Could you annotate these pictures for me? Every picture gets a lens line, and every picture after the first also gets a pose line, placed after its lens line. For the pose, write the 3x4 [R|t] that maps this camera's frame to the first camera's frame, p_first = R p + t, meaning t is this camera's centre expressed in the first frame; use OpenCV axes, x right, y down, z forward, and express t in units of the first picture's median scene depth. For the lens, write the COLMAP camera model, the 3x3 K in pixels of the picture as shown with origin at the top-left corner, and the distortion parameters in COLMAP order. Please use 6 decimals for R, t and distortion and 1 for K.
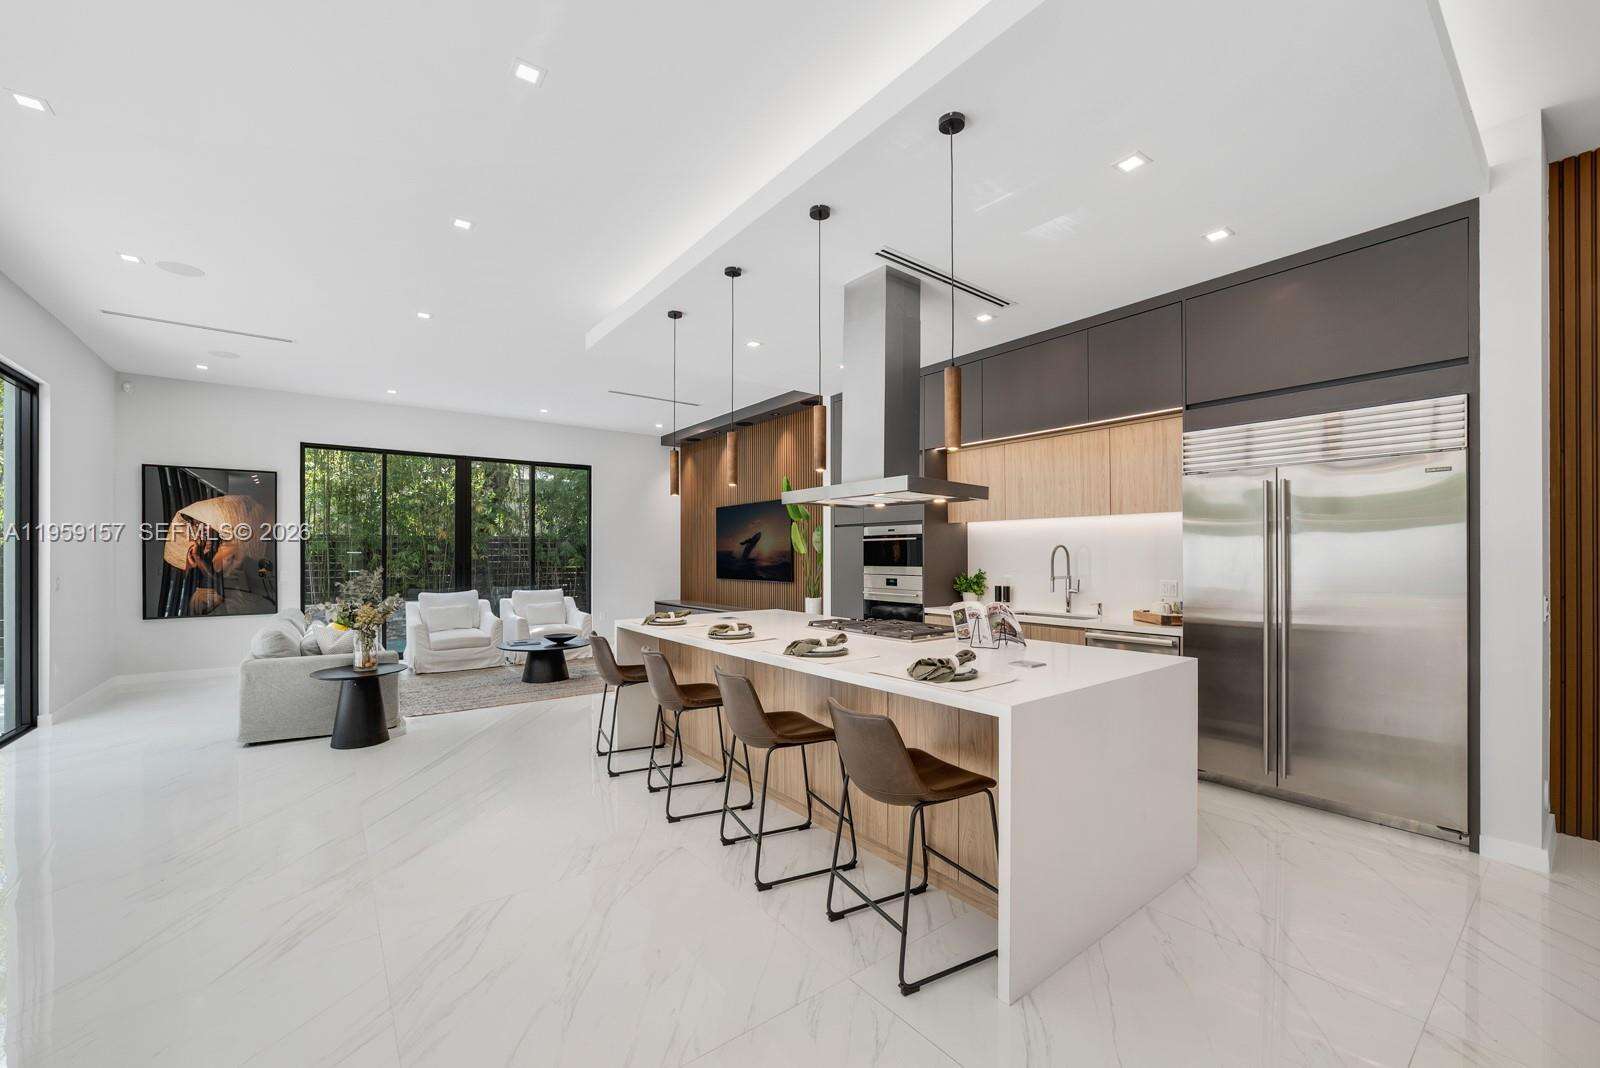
lens RADIAL K [[668.0, 0, 774.5], [0, 668.0, 557.0], [0, 0, 1]] dist [-0.049331, 0.020529]
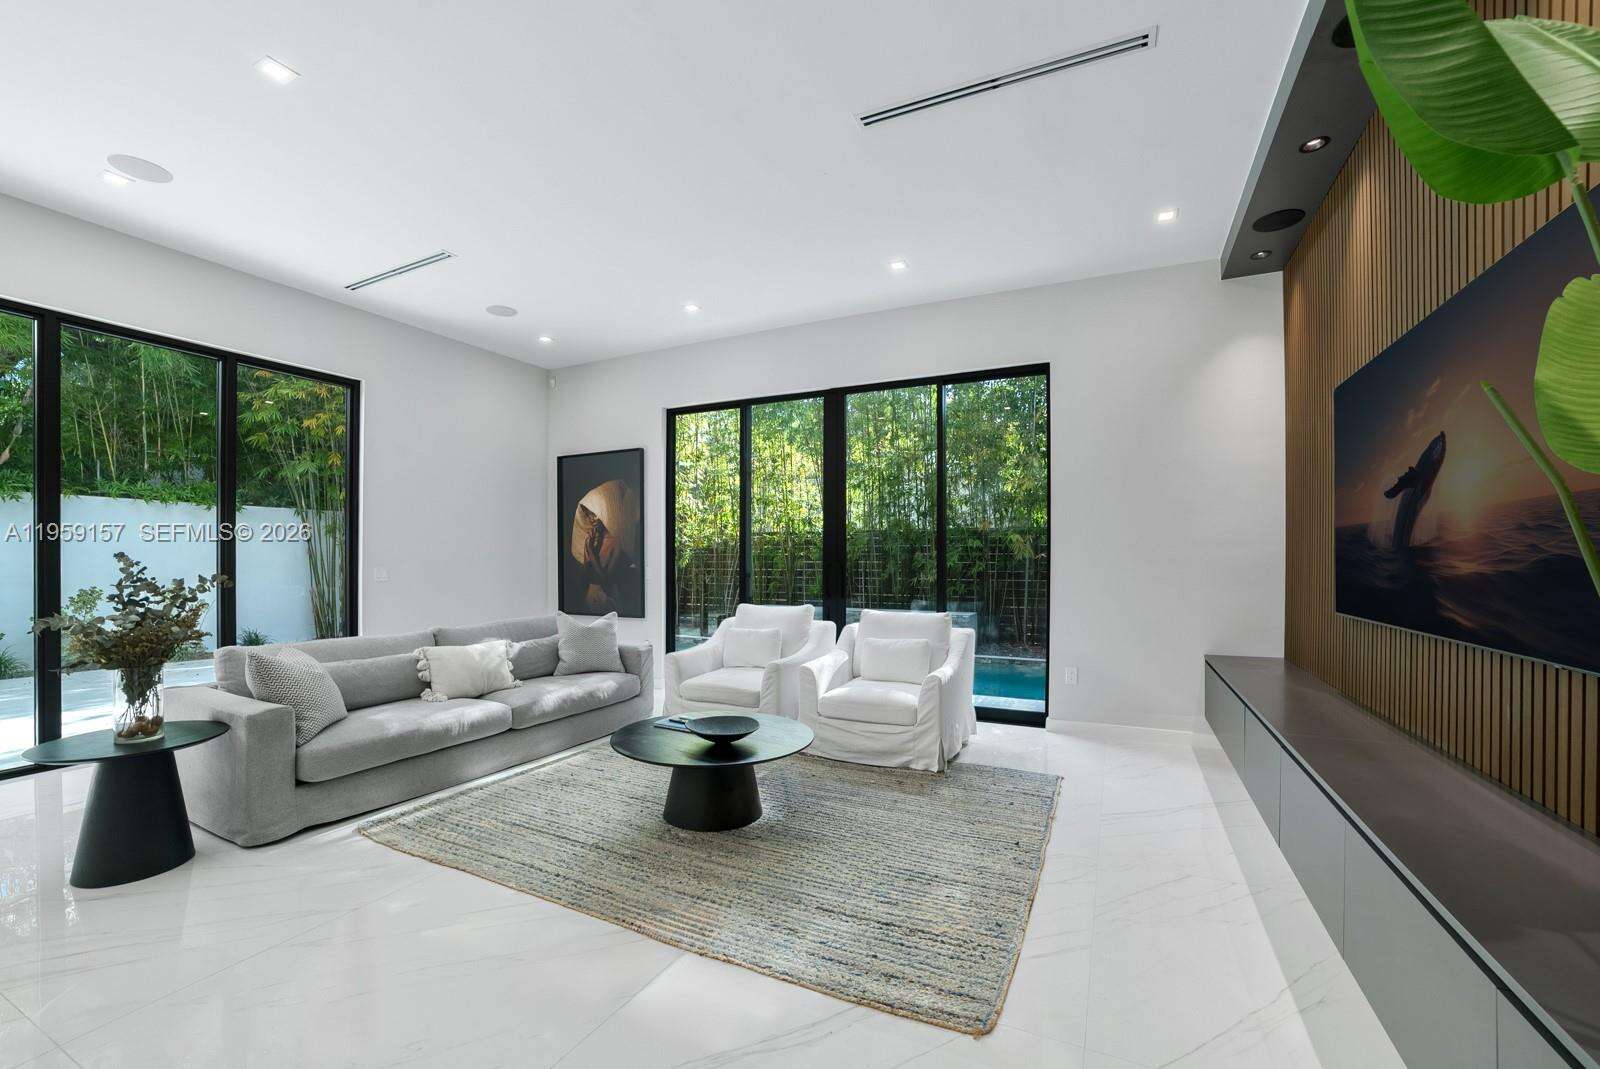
lens RADIAL K [[668.0, 0, 774.5], [0, 668.0, 557.5], [0, 0, 1]] dist [-0.049331, 0.020529]
pose [[0.481884, 0.004534, -0.876223, 0.066535], [0.000167, 0.999986, 0.005267, 0.004782], [0.876235, -0.002684, 0.481877, 0.735835]]
